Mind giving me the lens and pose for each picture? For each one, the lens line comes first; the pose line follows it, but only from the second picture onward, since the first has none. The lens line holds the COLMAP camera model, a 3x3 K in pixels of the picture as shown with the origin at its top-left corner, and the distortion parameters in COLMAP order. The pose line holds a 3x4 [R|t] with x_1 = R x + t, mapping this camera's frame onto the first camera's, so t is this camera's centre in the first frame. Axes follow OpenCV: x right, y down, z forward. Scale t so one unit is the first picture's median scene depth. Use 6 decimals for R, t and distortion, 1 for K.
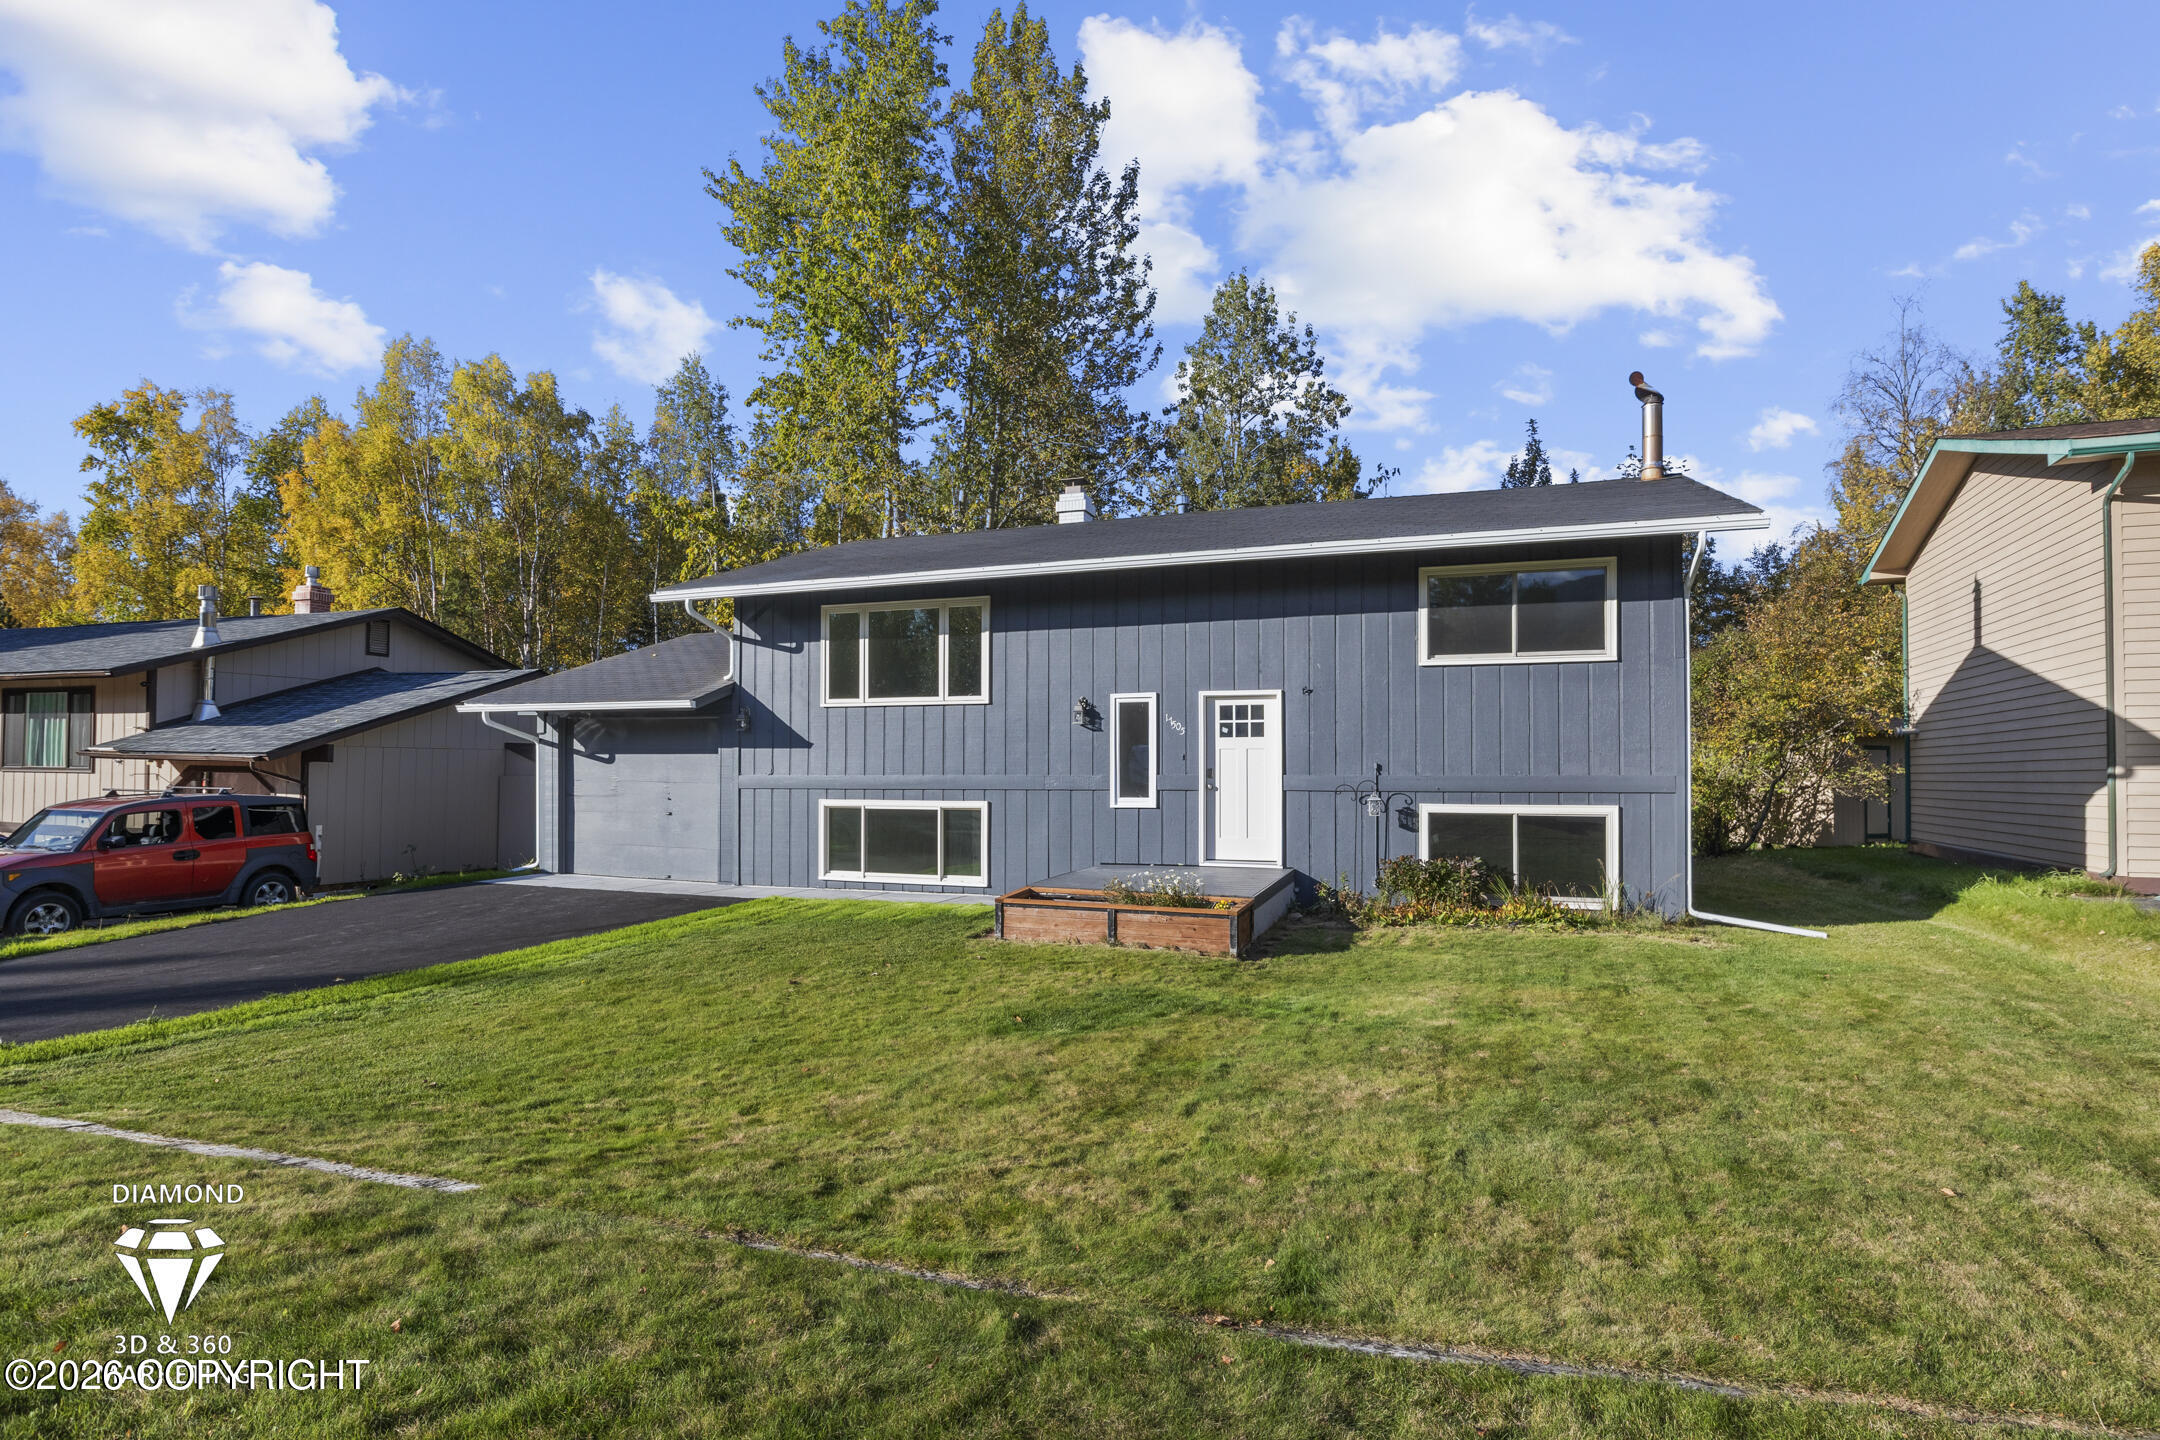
lens RADIAL K [[1102.8, 0, 1167.5], [0, 1102.8, 747.1], [0, 0, 1]] dist [-0.033539, 0.019333]
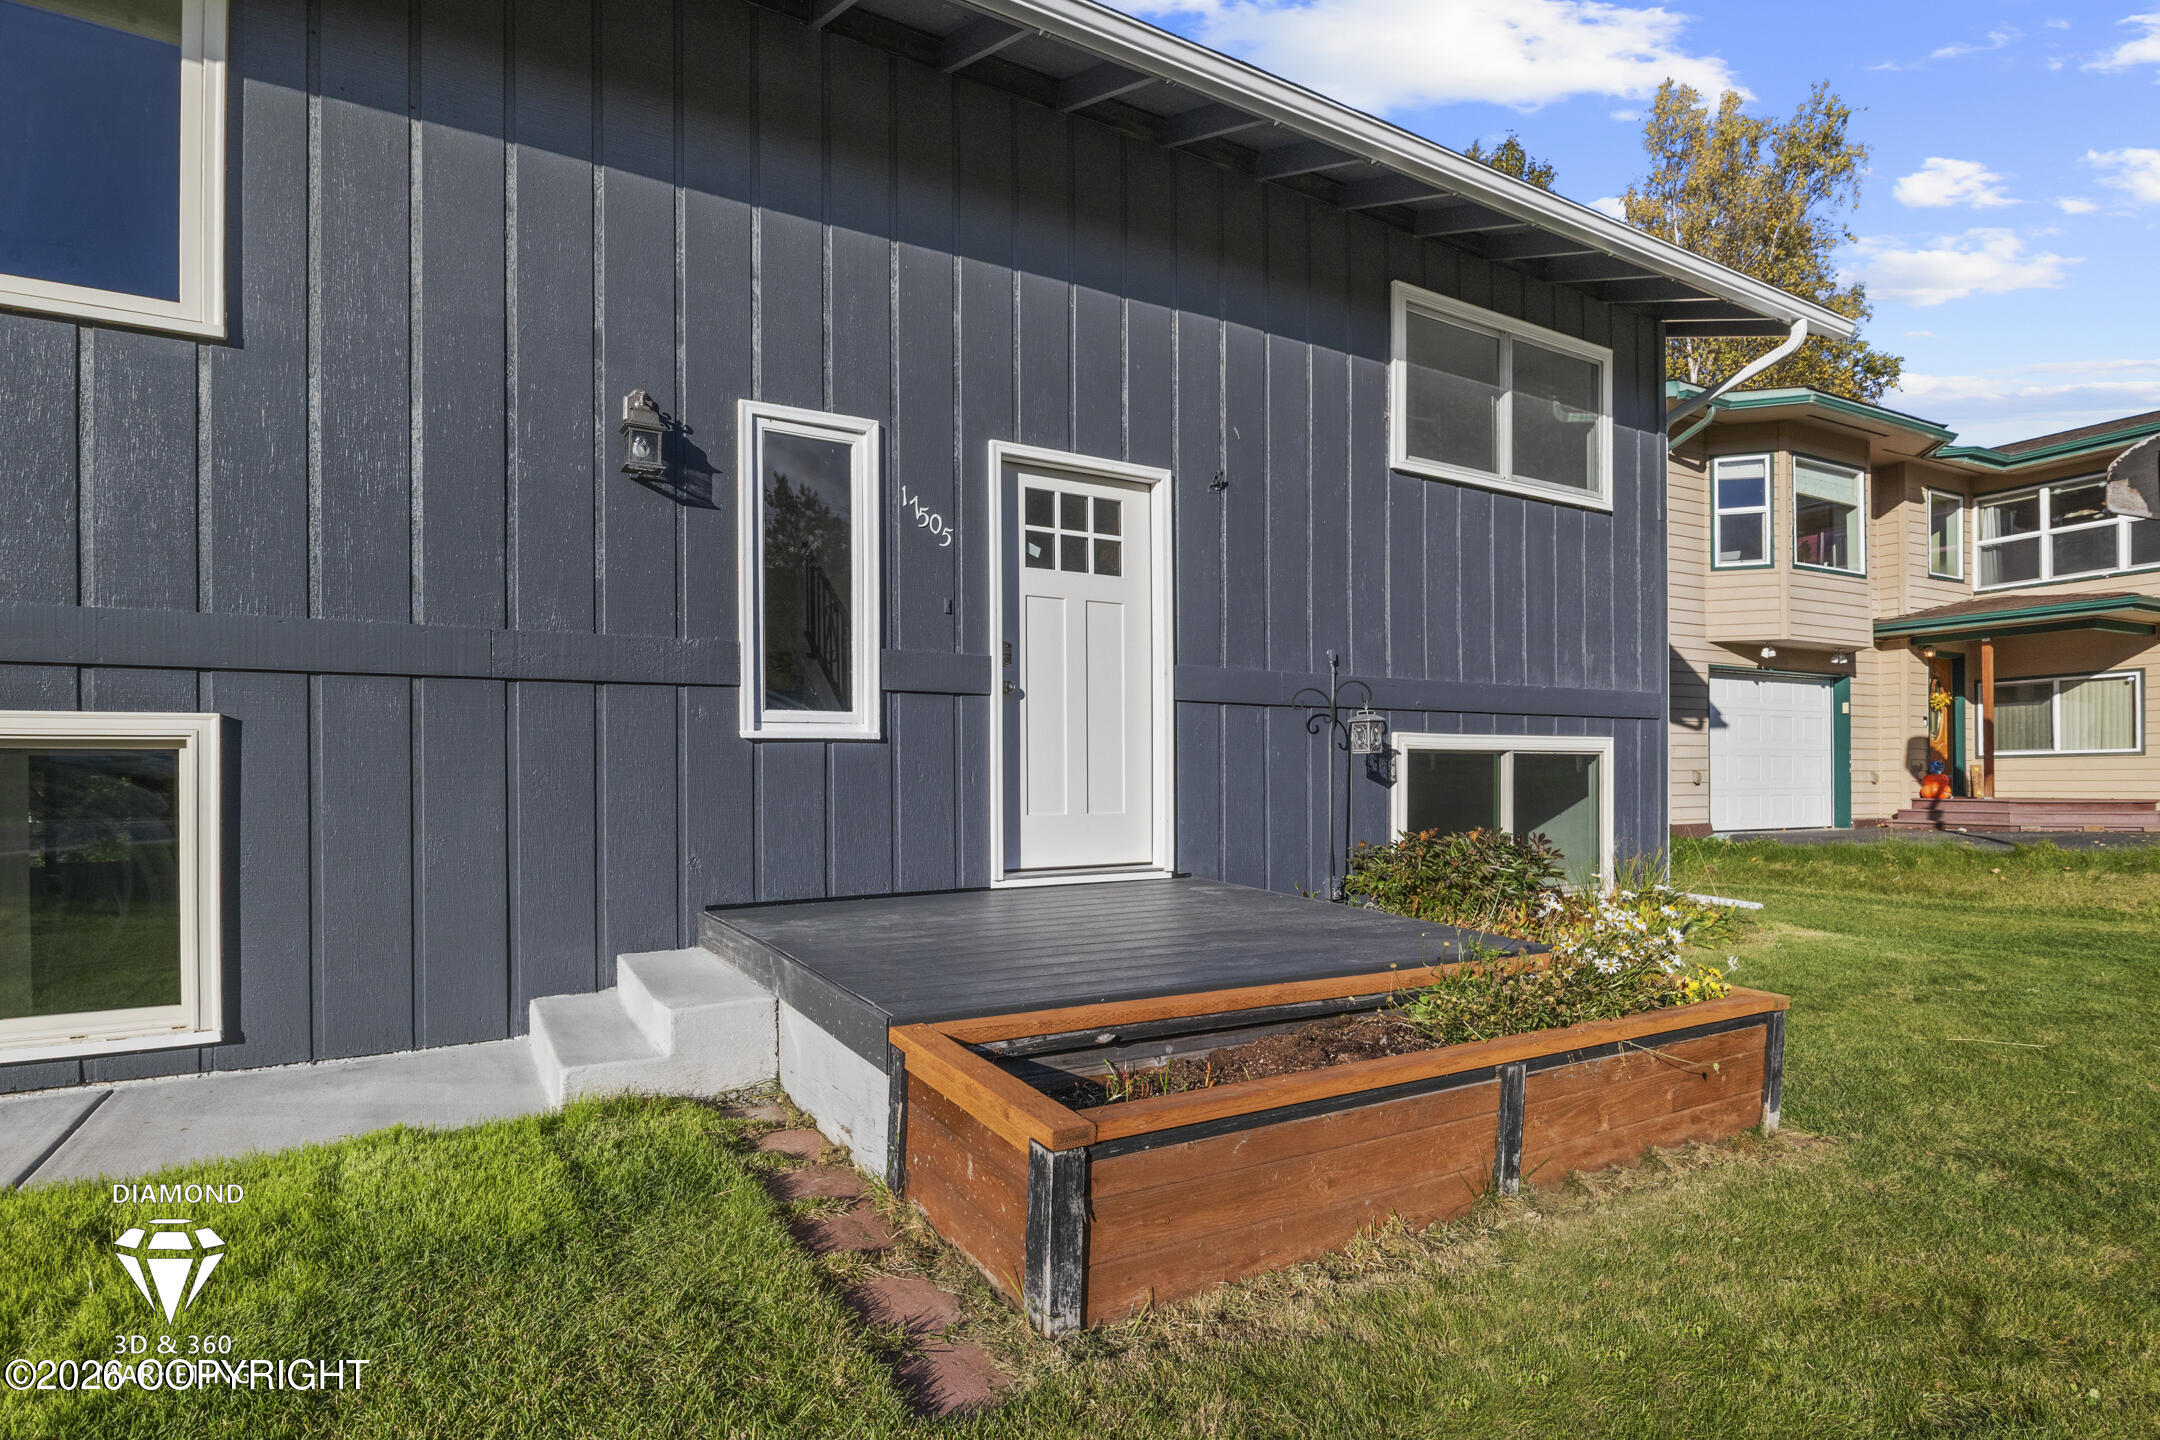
lens RADIAL K [[1068.1, 0, 1107.0], [0, 1068.1, 772.0], [0, 0, 1]] dist [-0.002105, 0.000204]
pose [[0.664358, -0.003009, 0.747408, -0.204078], [-0.007134, 0.999921, 0.010367, 0.056282], [-0.747380, -0.012219, 0.664284, 0.648427]]
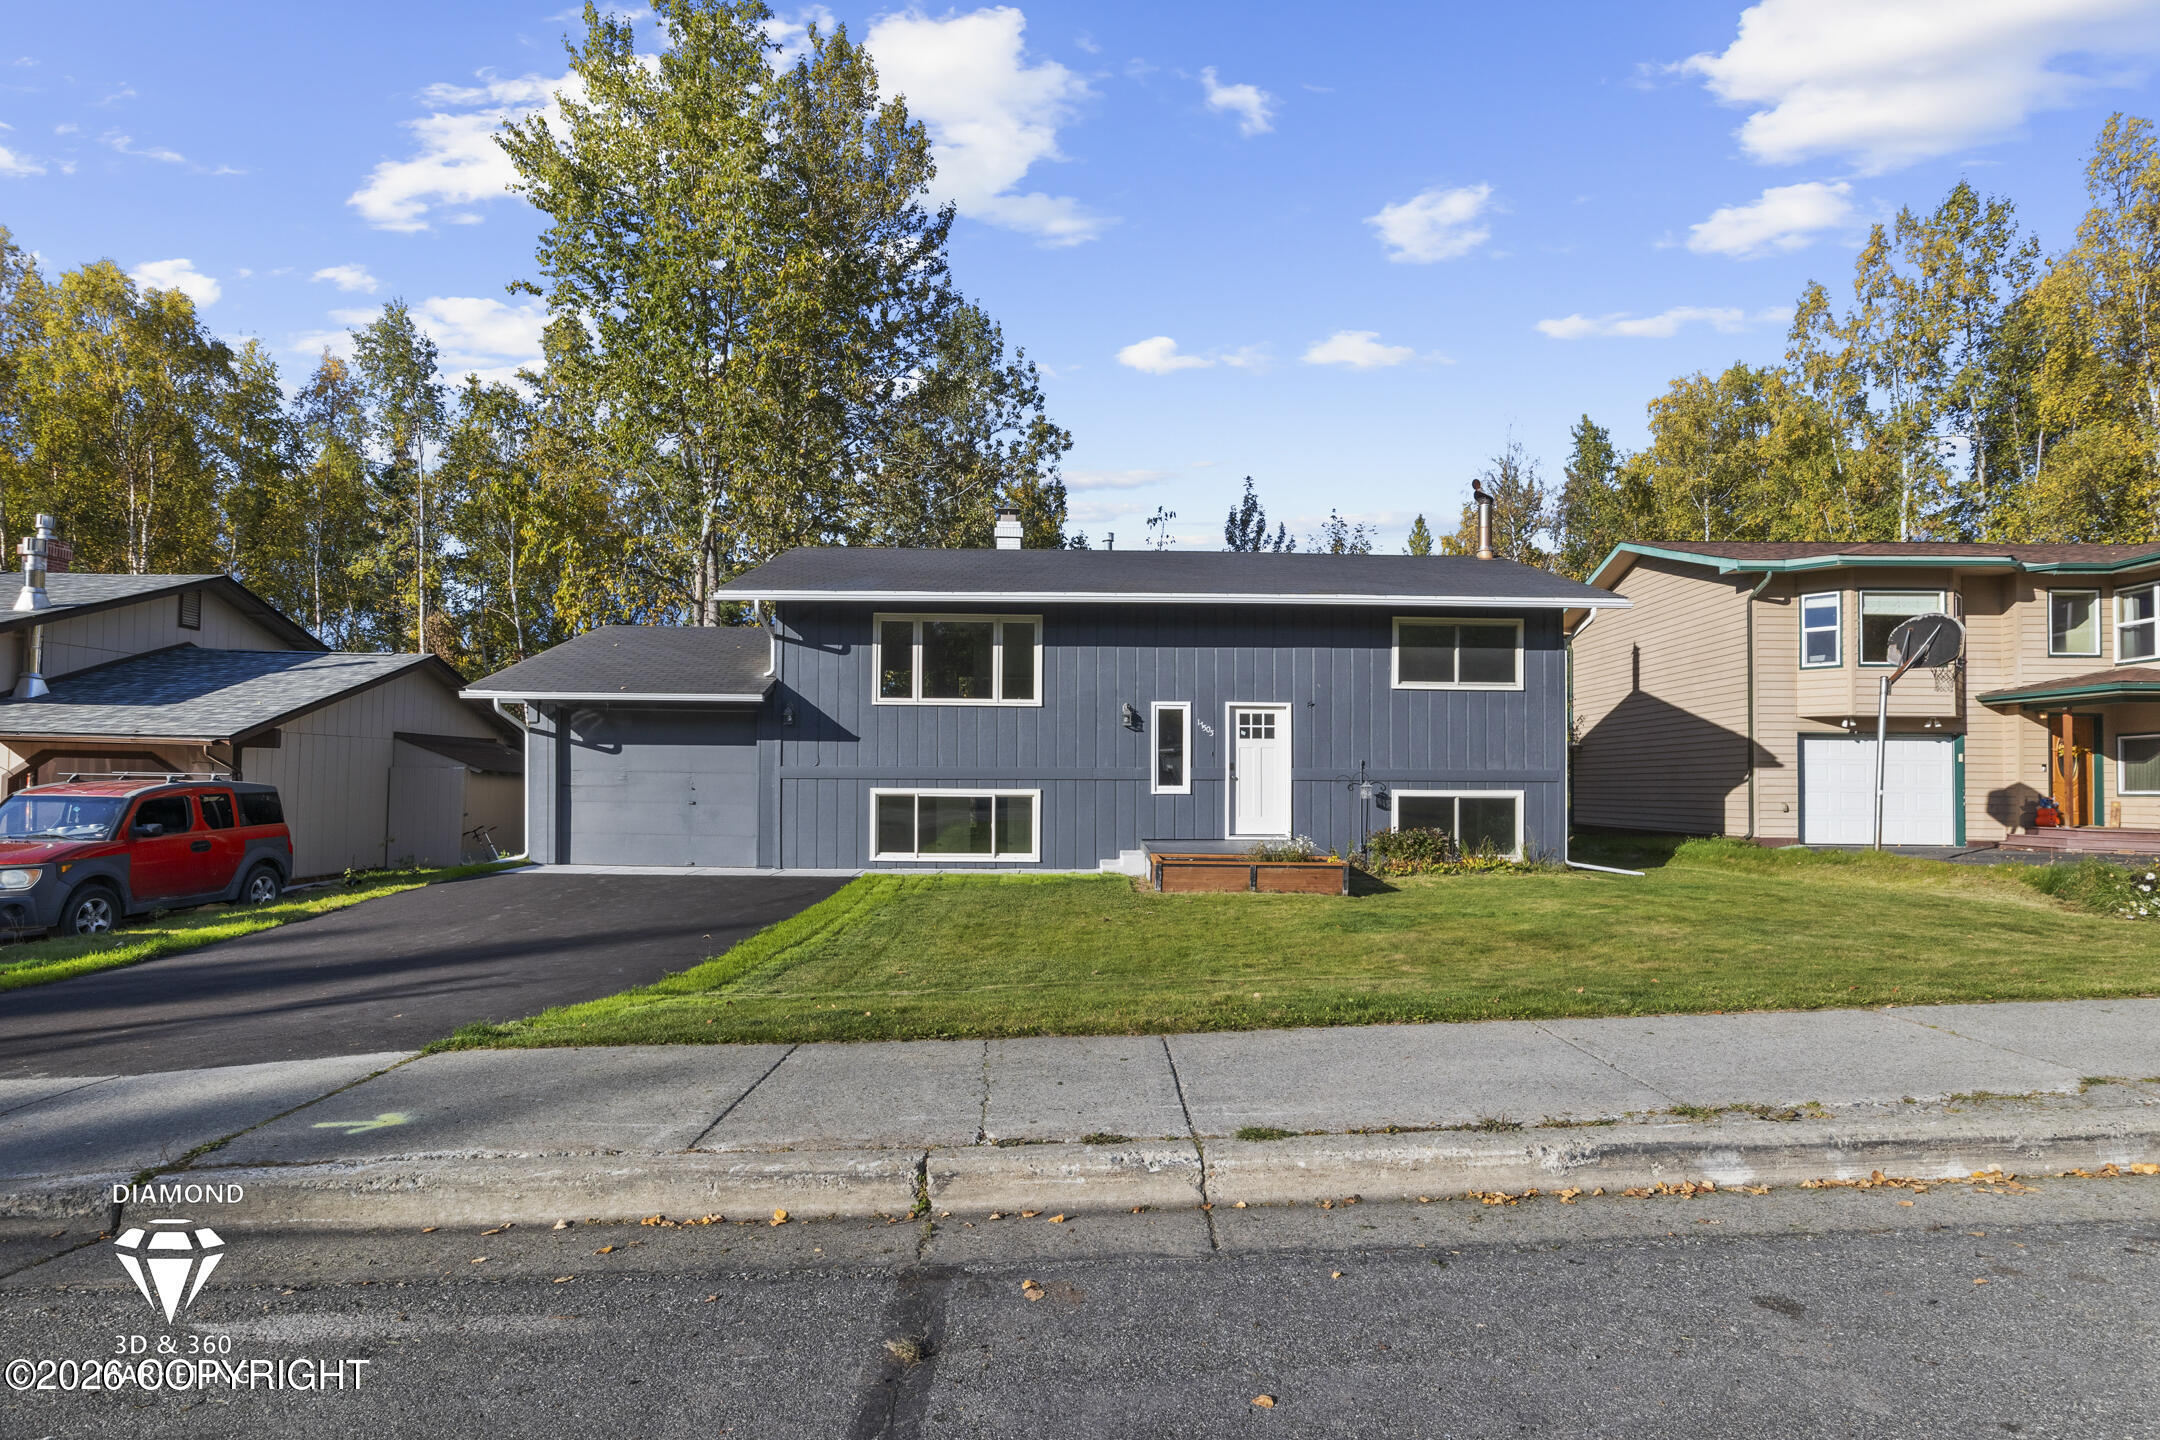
lens RADIAL K [[1102.8, 0, 1167.5], [0, 1102.8, 747.1], [0, 0, 1]] dist [-0.033539, 0.019333]
pose [[0.925737, 0.016344, 0.377814, -0.462831], [-0.012387, 0.999840, -0.012900, 0.016800], [-0.377965, 0.007262, 0.925792, -0.135271]]
